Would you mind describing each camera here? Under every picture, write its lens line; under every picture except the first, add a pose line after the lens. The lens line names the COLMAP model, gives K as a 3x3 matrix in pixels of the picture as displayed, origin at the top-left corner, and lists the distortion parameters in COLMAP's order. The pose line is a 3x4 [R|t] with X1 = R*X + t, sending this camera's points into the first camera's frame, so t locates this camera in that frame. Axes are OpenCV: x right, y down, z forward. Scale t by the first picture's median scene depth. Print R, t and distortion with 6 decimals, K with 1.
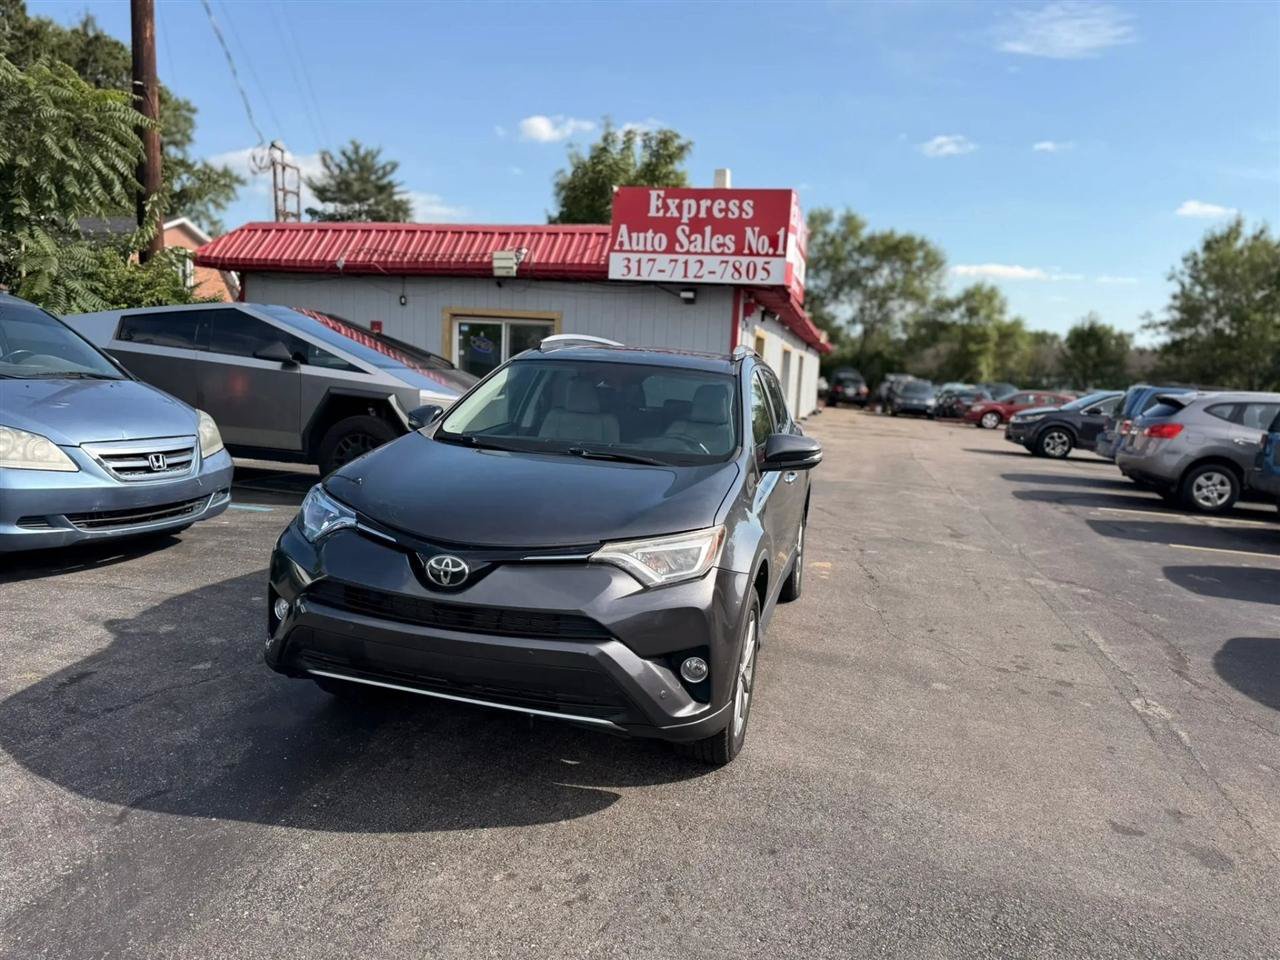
lens RADIAL K [[889.6, 0, 648.8], [0, 889.6, 498.7], [0, 0, 1]] dist [0.118926, -0.185327]
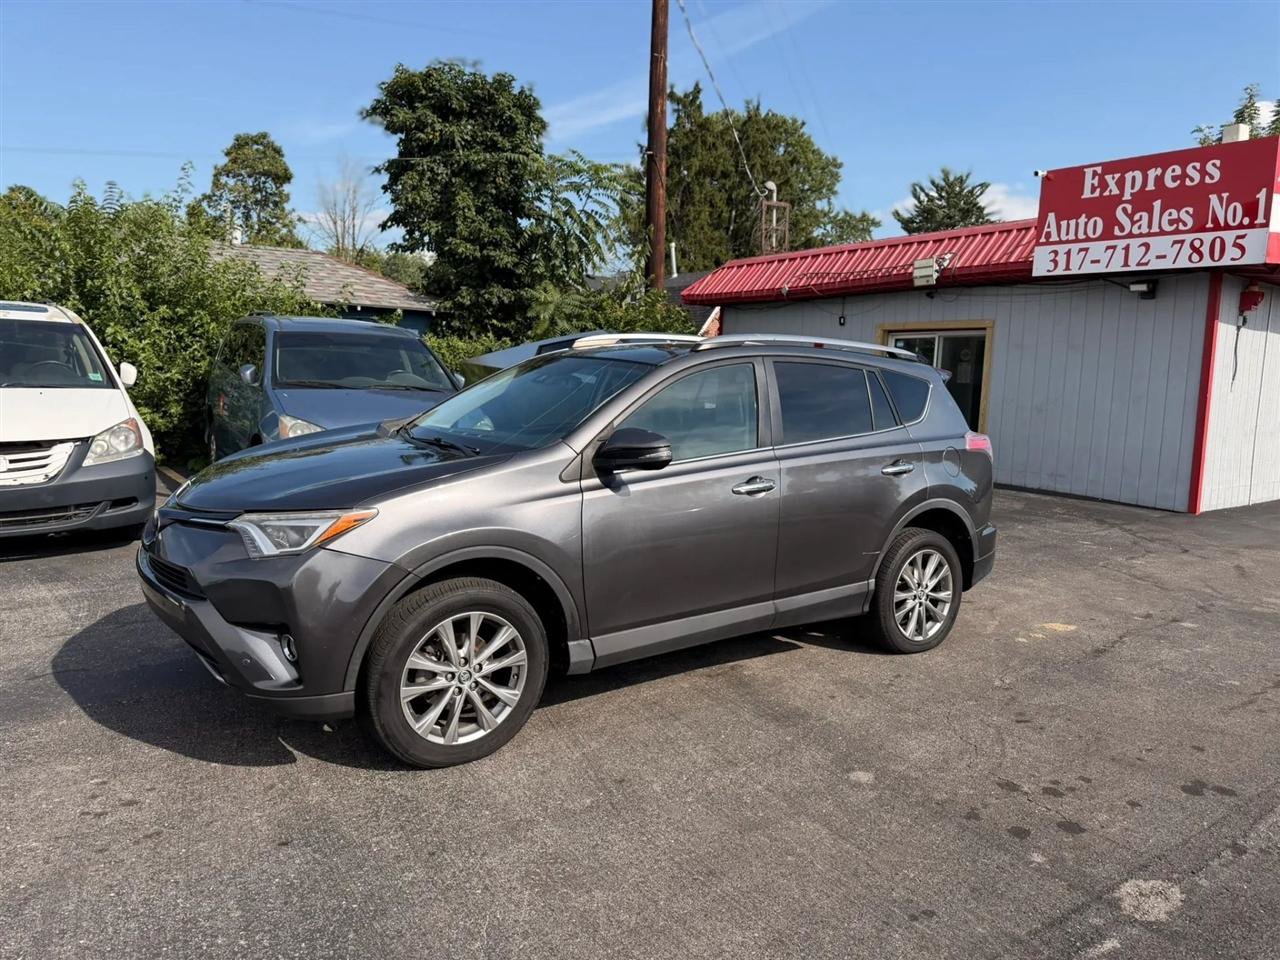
lens RADIAL K [[905.2, 0, 645.1], [0, 905.2, 481.1], [0, 0, 1]] dist [0.034748, -0.040302]
pose [[0.769160, 0.051023, -0.637016, 0.241292], [-0.084172, 0.996212, -0.021839, -0.000894], [0.633489, 0.070417, 0.770541, 0.110198]]
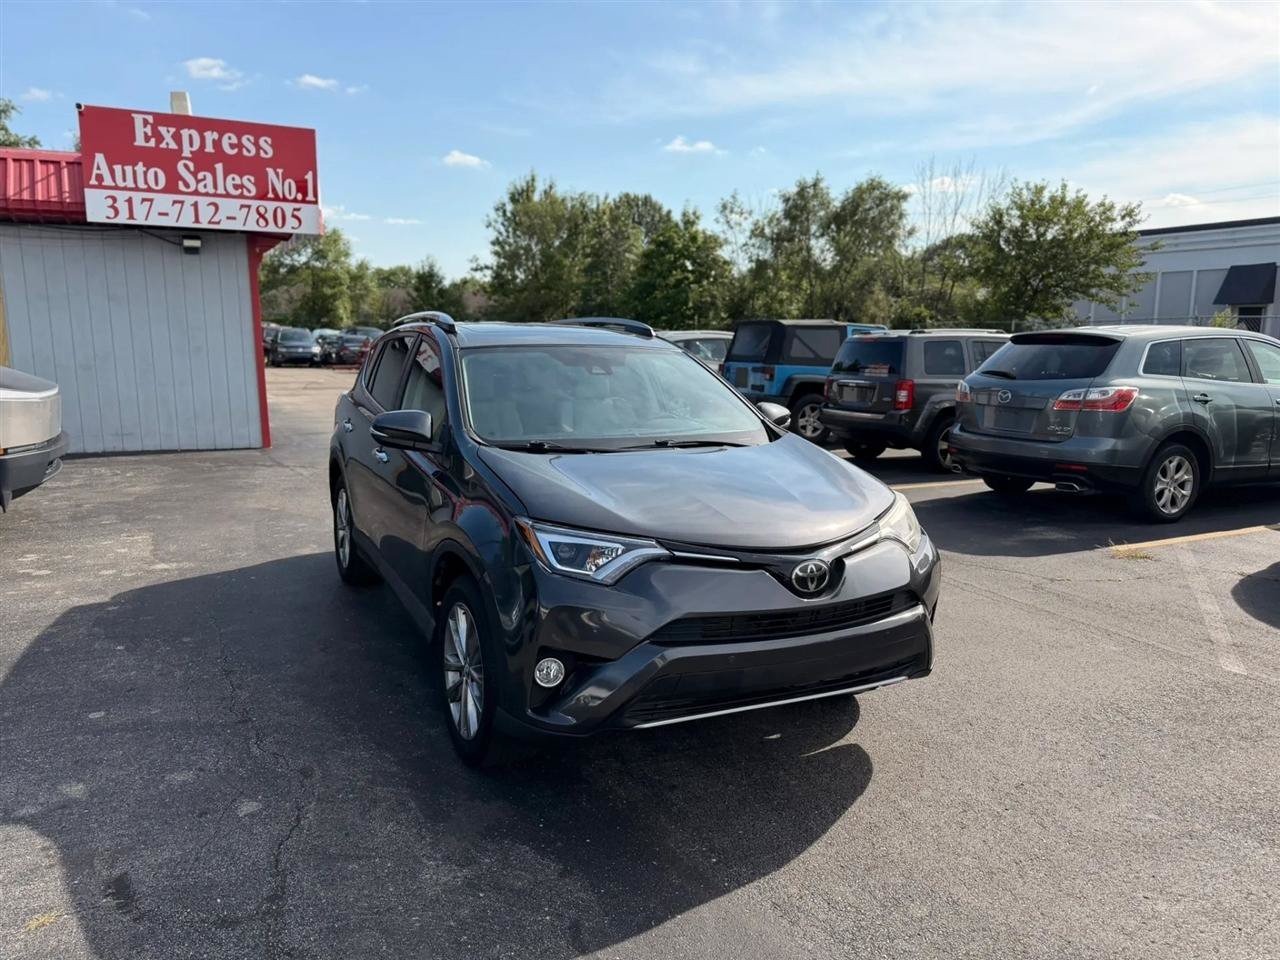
lens RADIAL K [[894.0, 0, 647.8], [0, 894.0, 496.1], [0, 0, 1]] dist [0.067664, -0.091107]
pose [[0.750015, -0.168772, 0.639526, -0.228302], [0.129812, 0.985653, 0.107875, -0.032112], [-0.648557, 0.002110, 0.761163, 0.083955]]
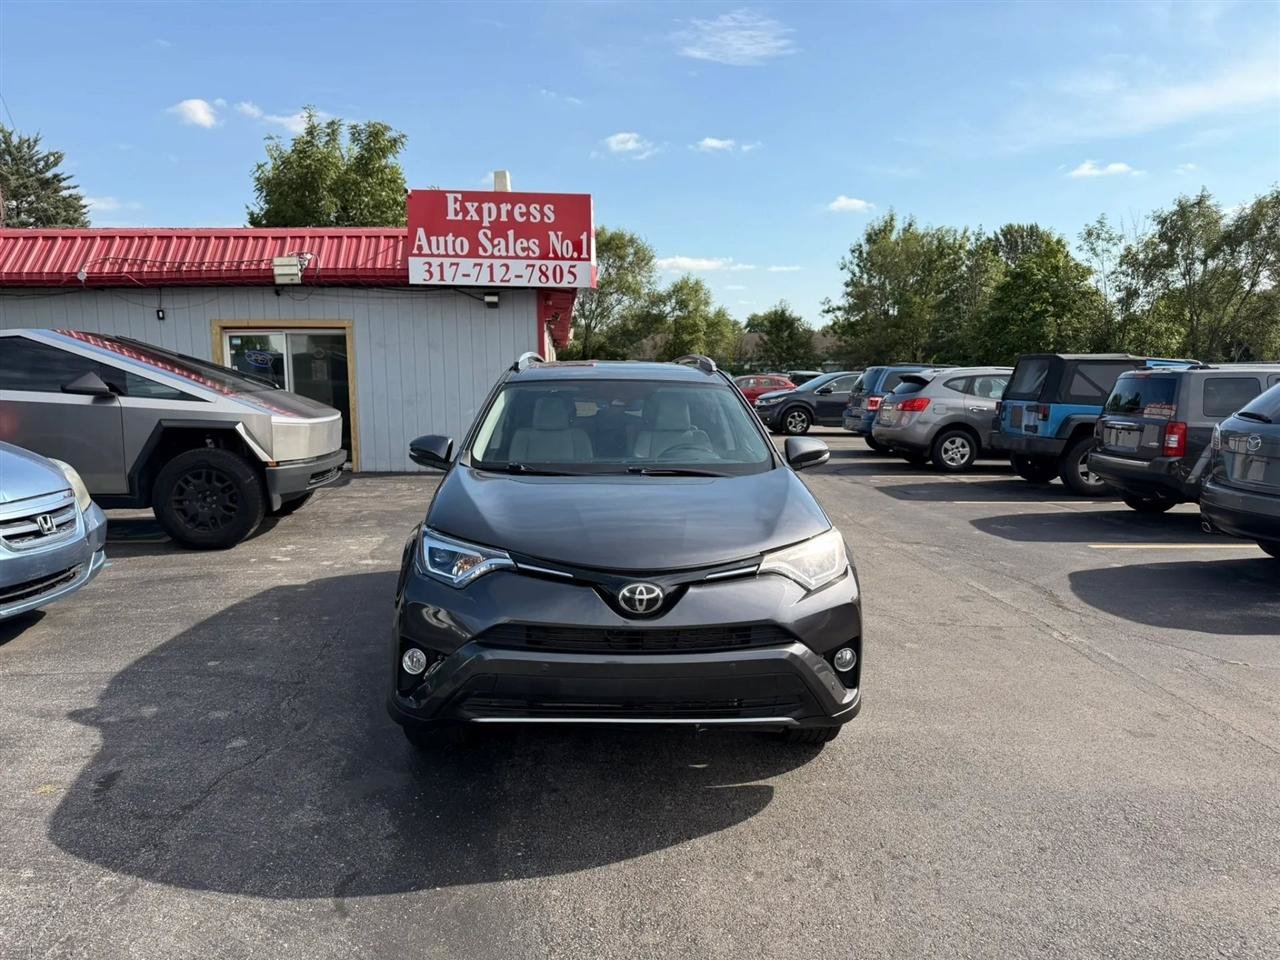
lens RADIAL K [[889.6, 0, 648.8], [0, 889.6, 498.7], [0, 0, 1]] dist [0.118926, -0.185327]
pose [[0.947660, -0.098775, 0.303619, -0.120167], [0.096956, 0.995065, 0.021101, -0.012581], [-0.304205, 0.009441, 0.952560, 0.004458]]
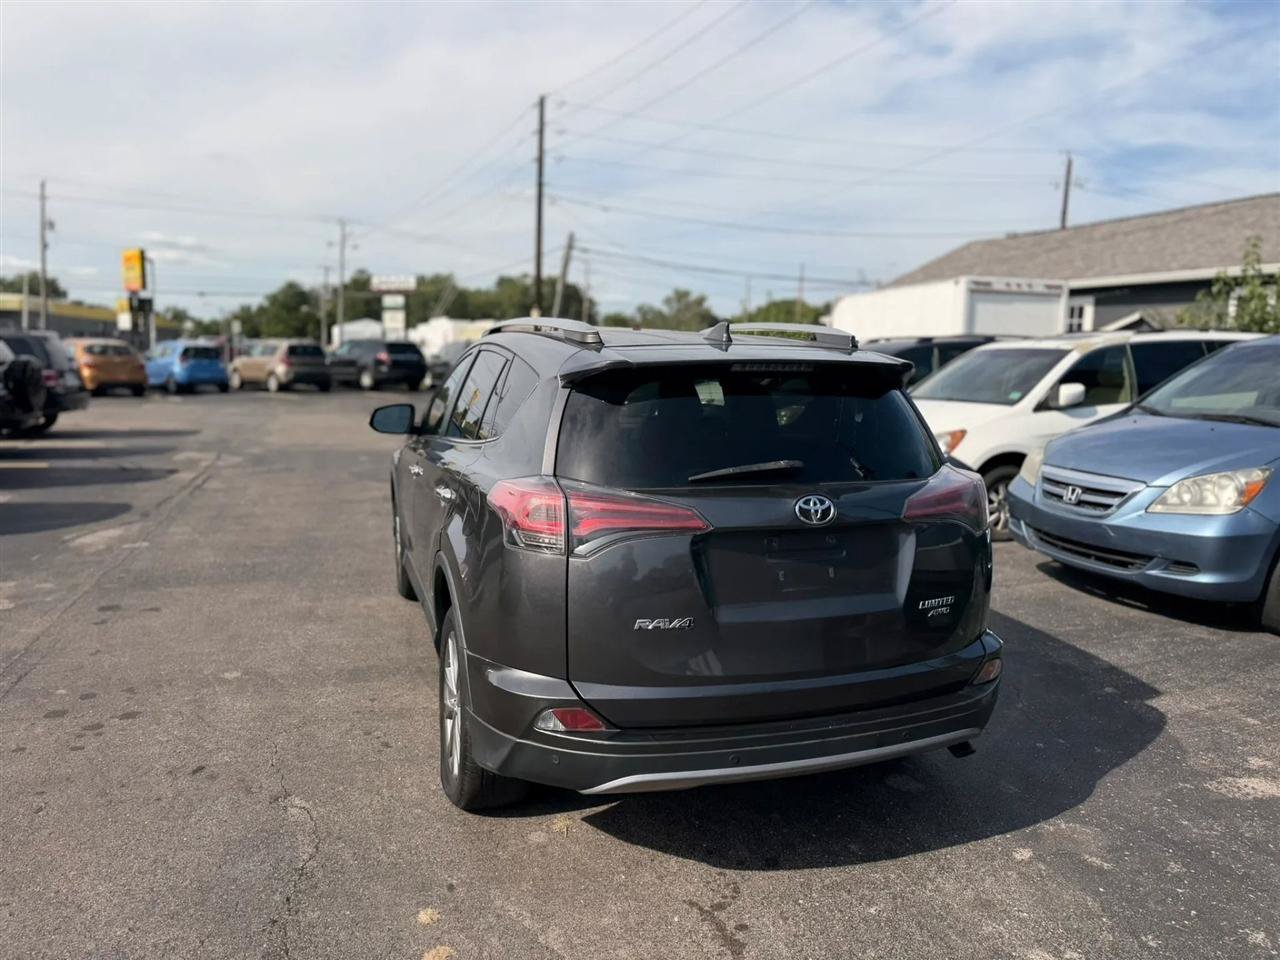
lens RADIAL K [[909.9, 0, 646.6], [0, 909.9, 452.6], [0, 0, 1]] dist [0.011977, -0.011020]
pose [[-0.833039, -0.019544, -0.552870, 0.182518], [-0.151255, 0.969343, 0.193639, -0.096813], [0.532136, 0.244933, -0.810456, 0.718545]]
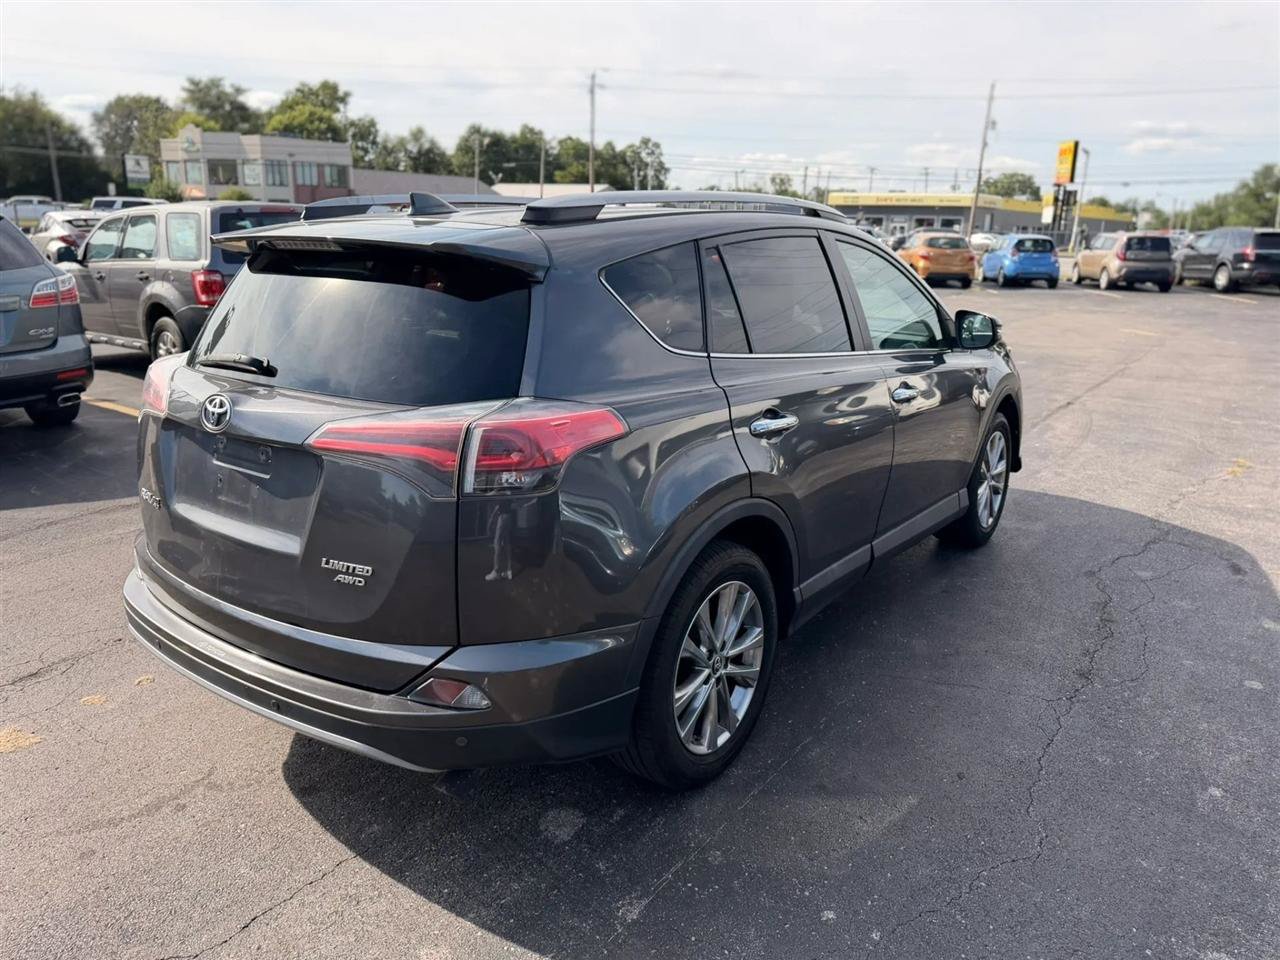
lens RADIAL K [[904.8, 0, 644.9], [0, 904.8, 472.7], [0, 0, 1]] dist [0.029754, -0.035177]
pose [[-0.926131, -0.171458, 0.335981, -0.099758], [-0.021046, 0.912821, 0.407817, -0.113503], [-0.376613, 0.370621, -0.849001, 0.698901]]
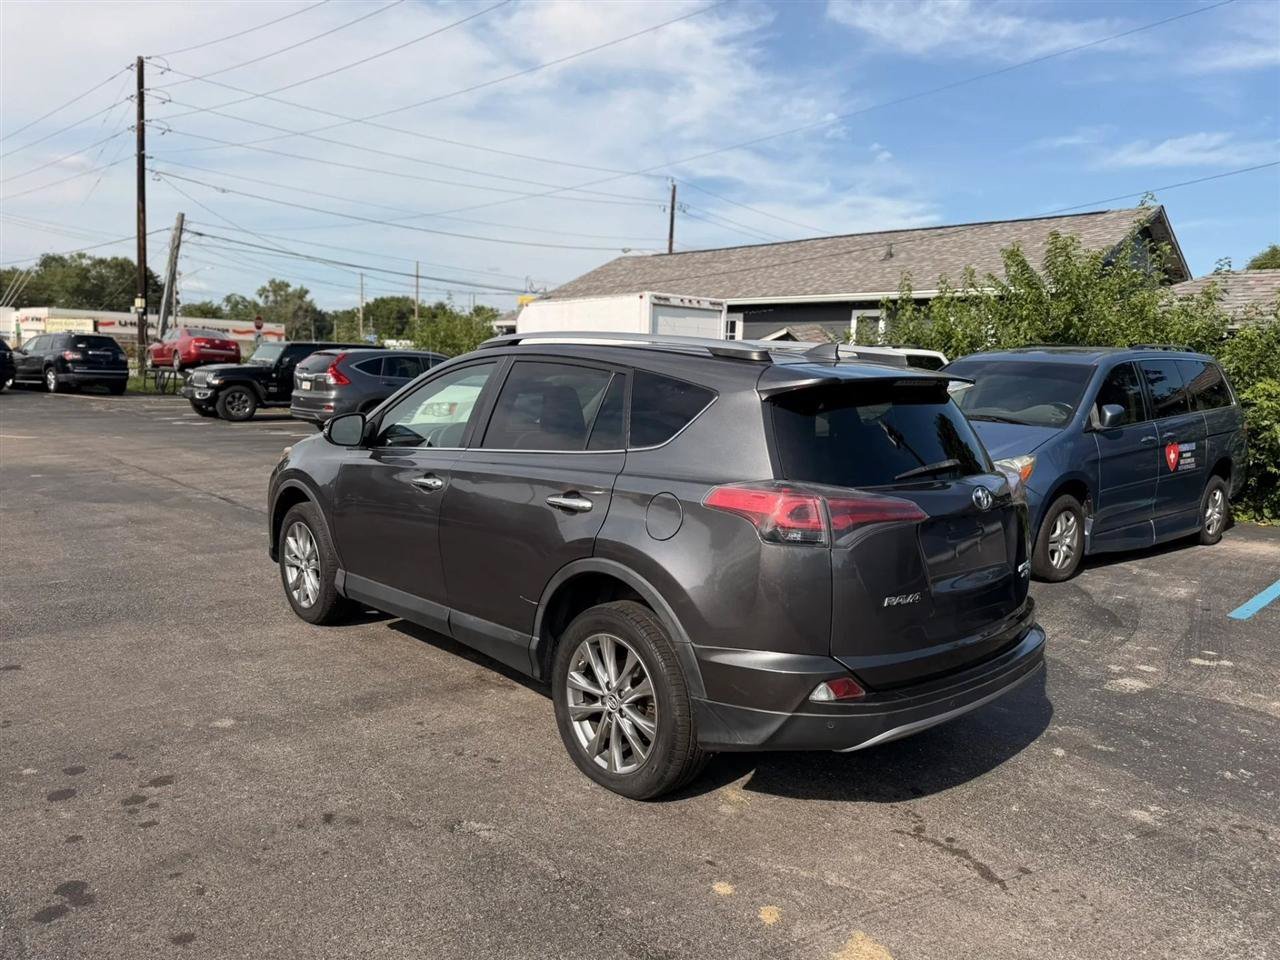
lens RADIAL K [[902.3, 0, 644.9], [0, 902.3, 462.6], [0, 0, 1]] dist [0.035809, -0.040753]
pose [[-0.532951, 0.008745, -0.846101, 0.303393], [-0.190527, 0.973027, 0.130068, -0.075527], [0.824417, 0.230525, -0.516909, 0.628063]]
